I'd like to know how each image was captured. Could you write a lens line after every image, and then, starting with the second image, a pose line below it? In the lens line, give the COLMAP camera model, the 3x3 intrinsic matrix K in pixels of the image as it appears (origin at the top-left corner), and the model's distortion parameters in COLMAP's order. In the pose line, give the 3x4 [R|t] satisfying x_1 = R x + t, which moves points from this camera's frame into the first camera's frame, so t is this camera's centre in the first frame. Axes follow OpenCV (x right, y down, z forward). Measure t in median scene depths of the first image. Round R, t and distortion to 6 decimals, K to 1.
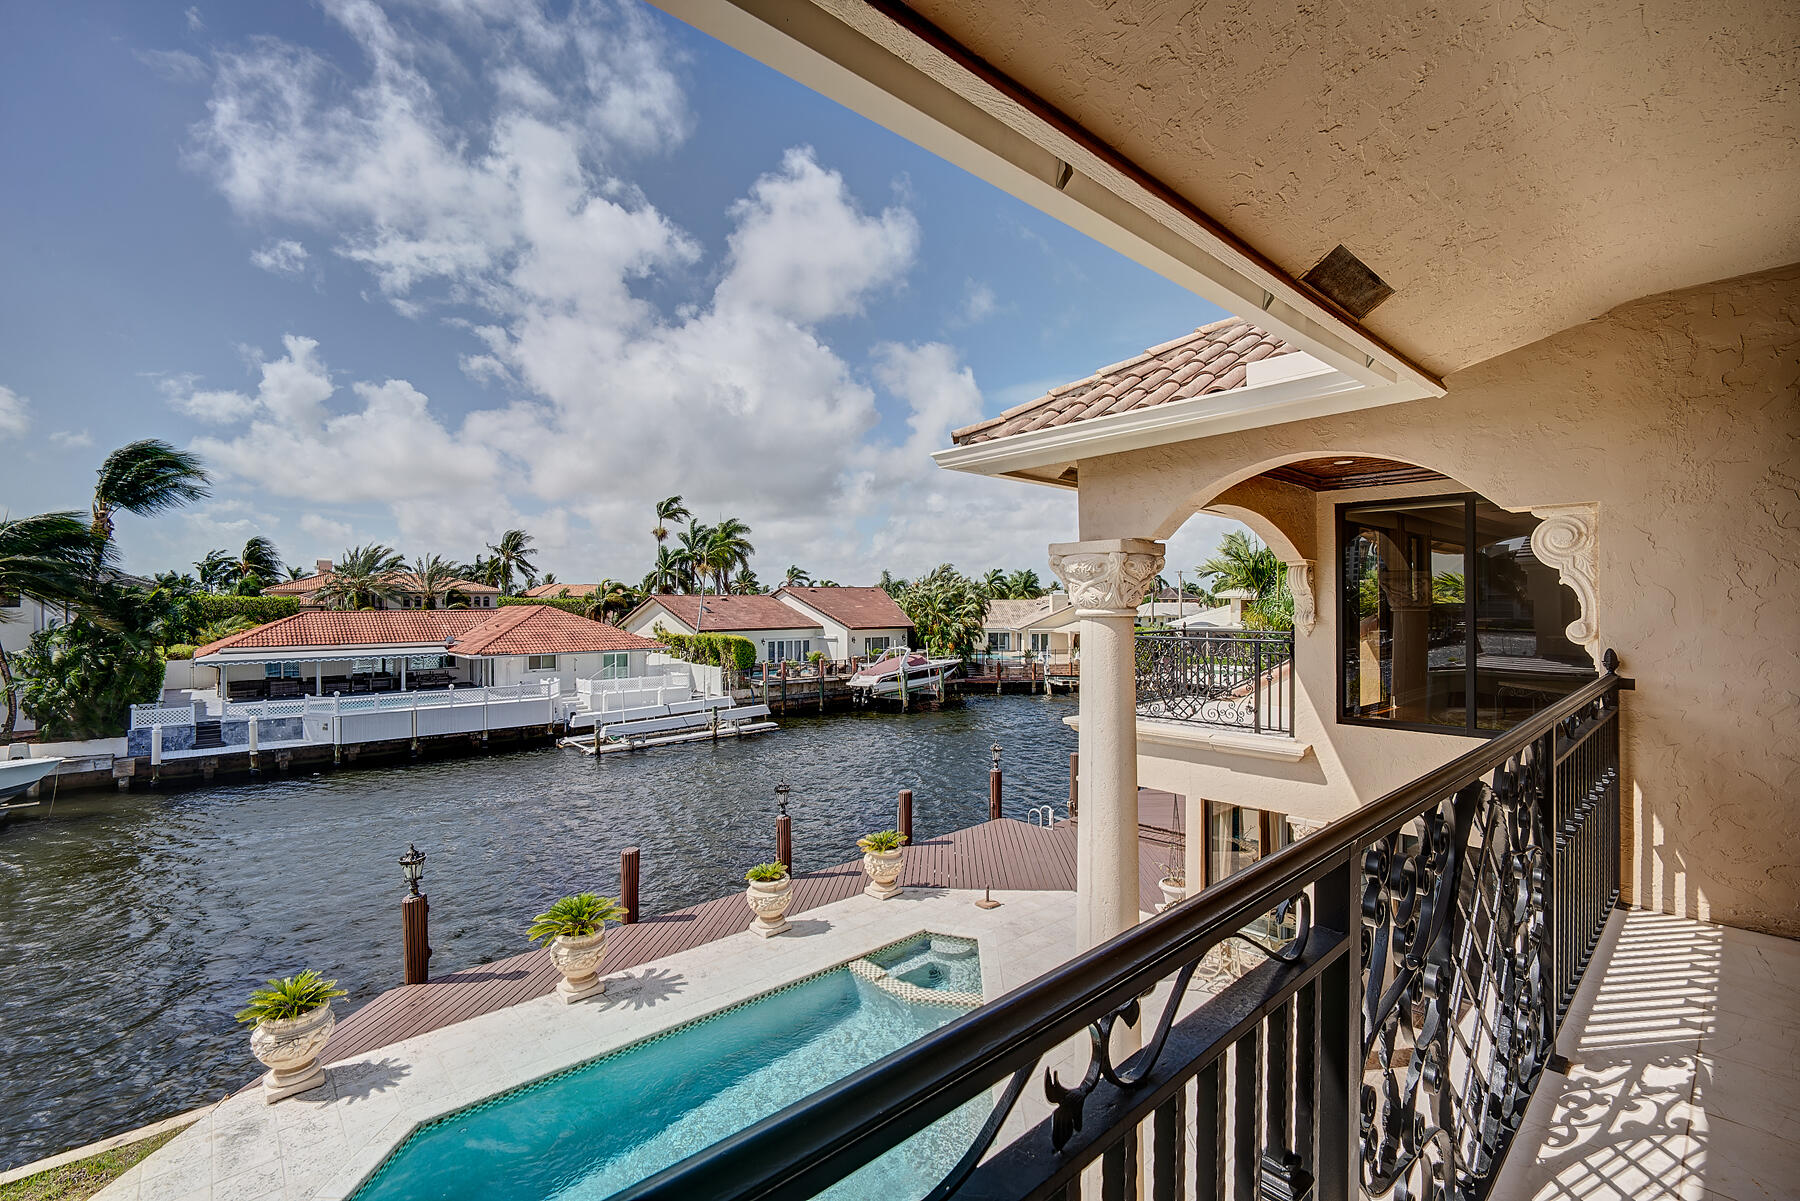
lens RADIAL K [[778.1, 0, 890.8], [0, 778.1, 600.4], [0, 0, 1]] dist [-0.016418, 0.004827]
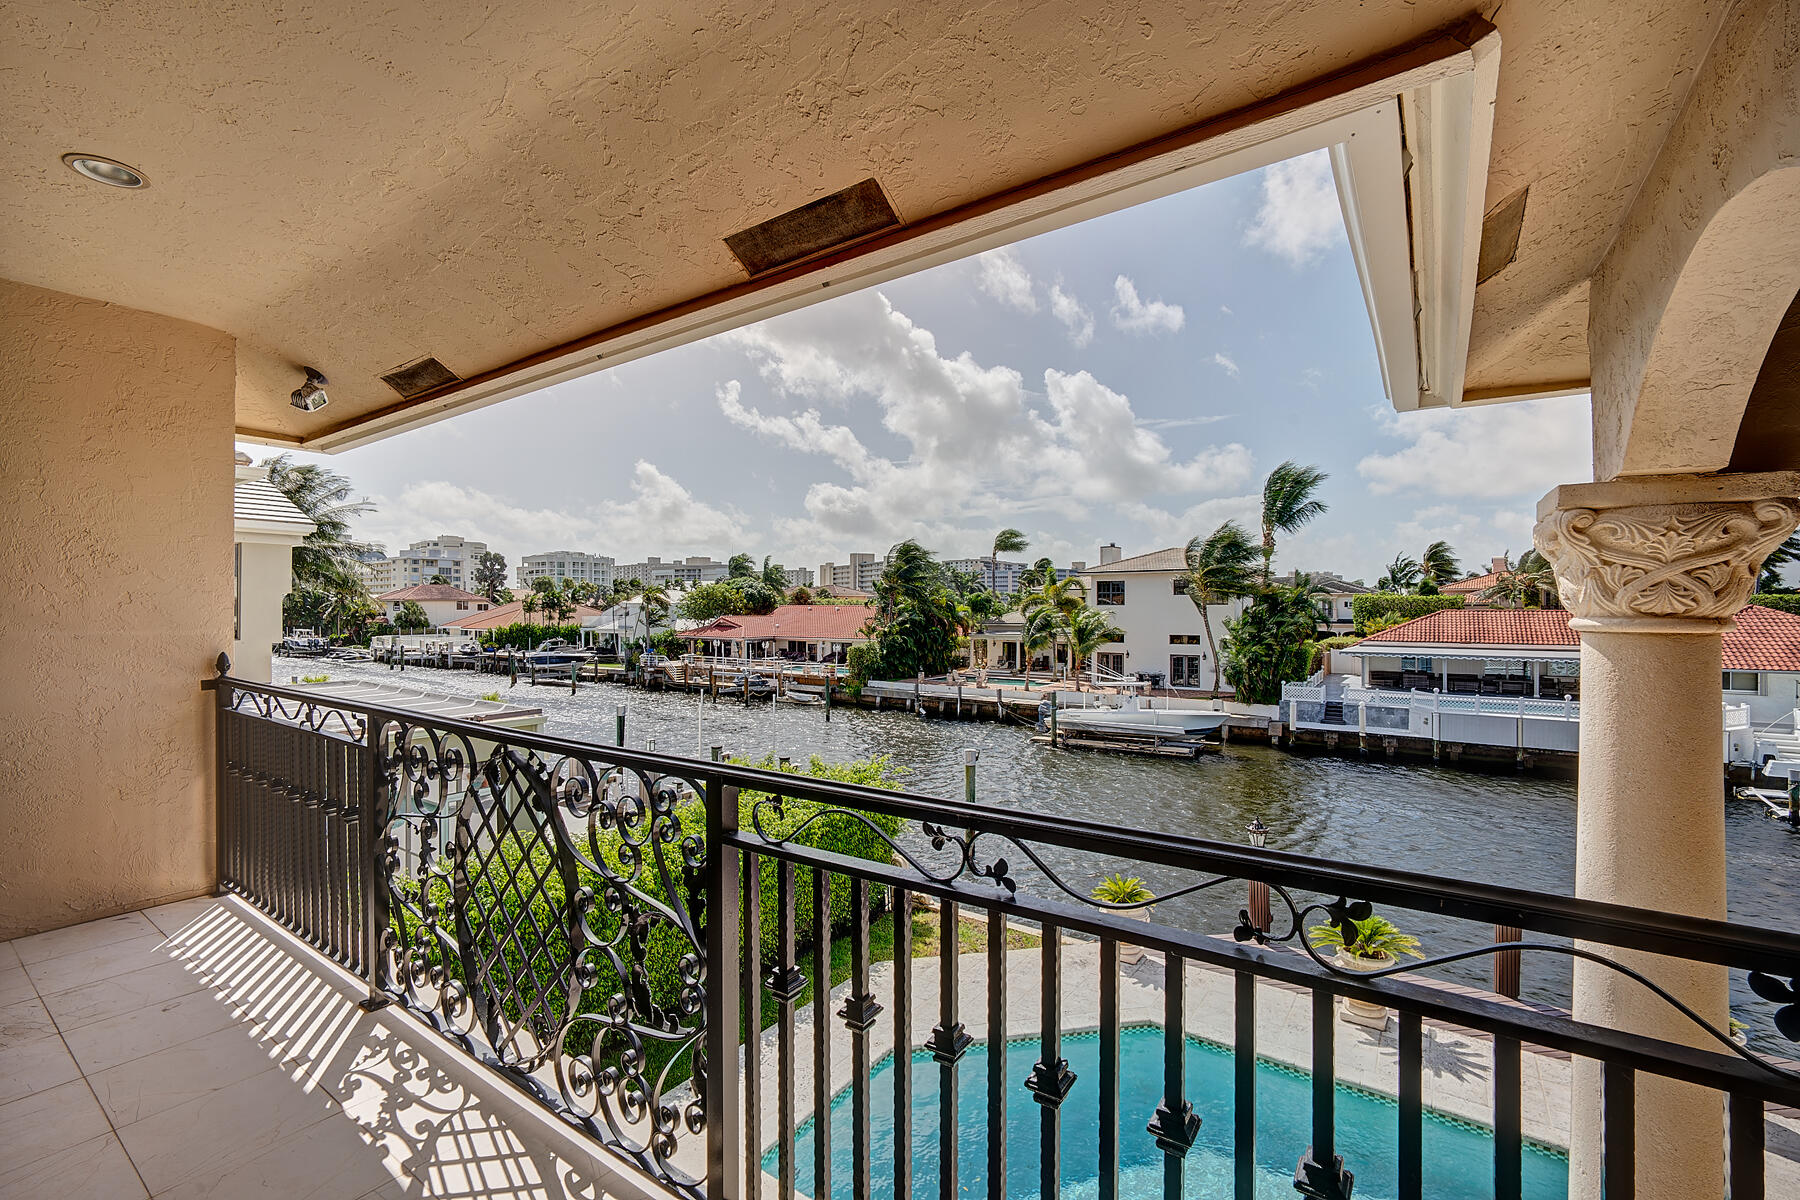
lens RADIAL K [[778.1, 0, 891.8], [0, 778.1, 604.8], [0, 0, 1]] dist [-0.016418, 0.004827]
pose [[0.223266, 0.004004, -0.974749, 0.109200], [0.003938, 0.999980, 0.005010, -0.000213], [0.974750, -0.004957, 0.223245, 0.068116]]
